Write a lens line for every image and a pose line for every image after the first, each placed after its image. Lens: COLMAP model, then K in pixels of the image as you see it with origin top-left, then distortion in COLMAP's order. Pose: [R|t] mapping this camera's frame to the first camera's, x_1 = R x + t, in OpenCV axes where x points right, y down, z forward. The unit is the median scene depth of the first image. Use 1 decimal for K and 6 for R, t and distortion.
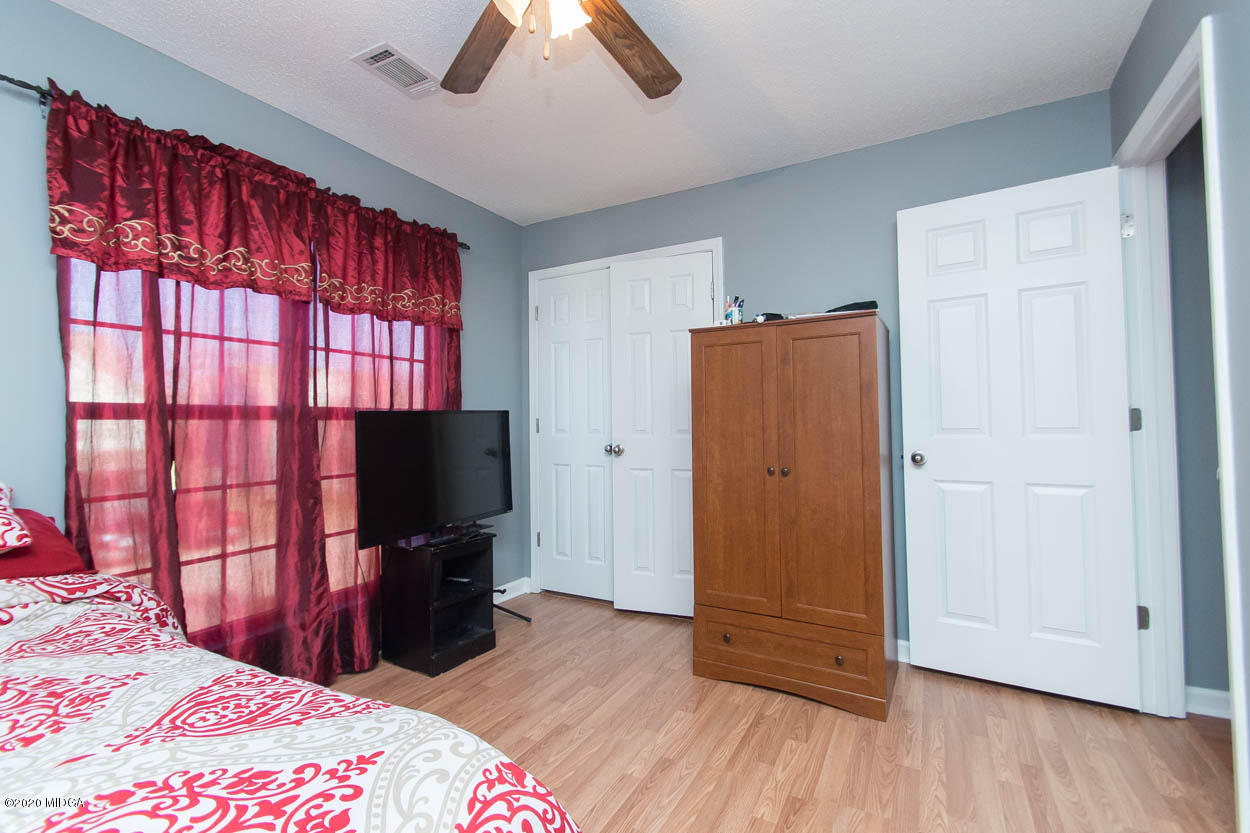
lens RADIAL K [[546.7, 0, 625.0], [0, 546.7, 416.5], [0, 0, 1]] dist [-0.000647, -0.000188]
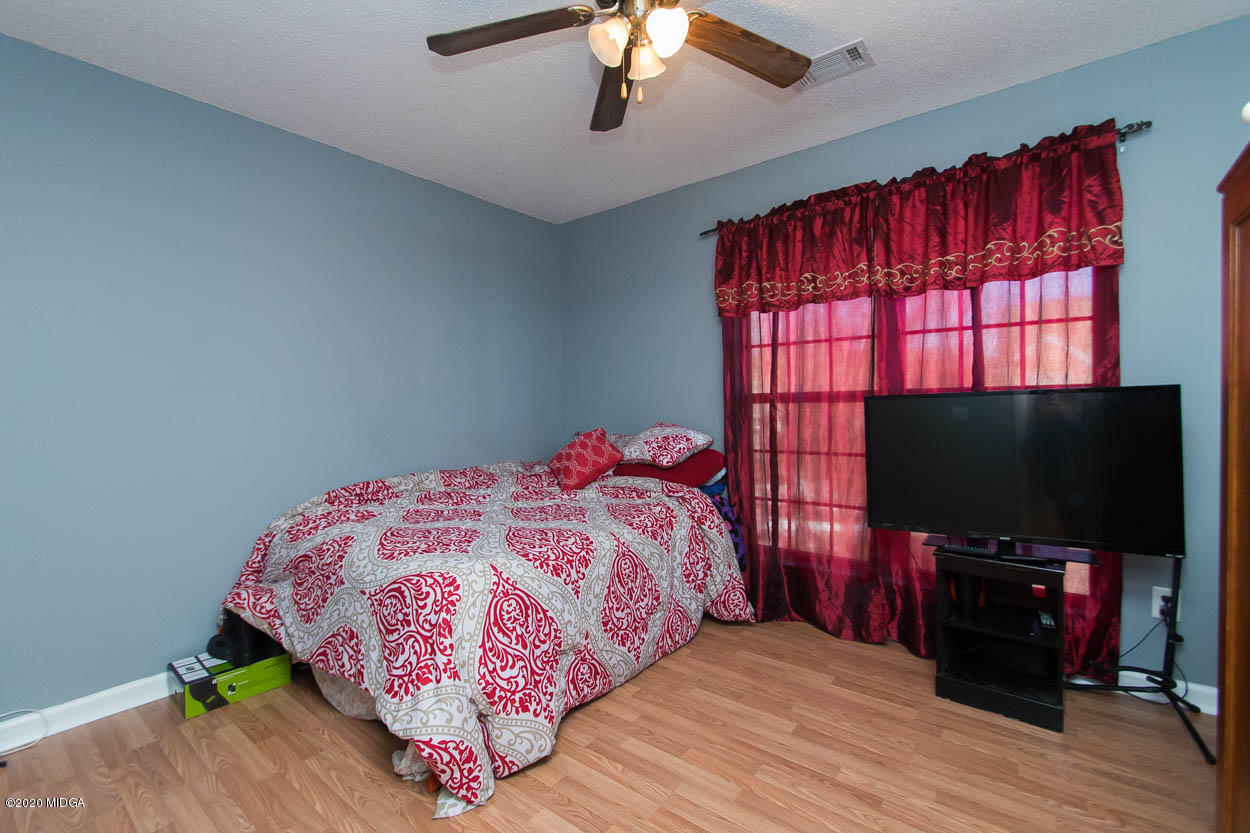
lens RADIAL K [[510.9, 0, 626.7], [0, 510.9, 423.4], [0, 0, 1]] dist [-0.000354, -0.000124]
pose [[-0.121806, 0.020877, -0.992334, 0.499544], [0.014639, 0.999708, 0.019236, 0.023310], [0.992446, -0.012184, -0.122076, 0.612071]]
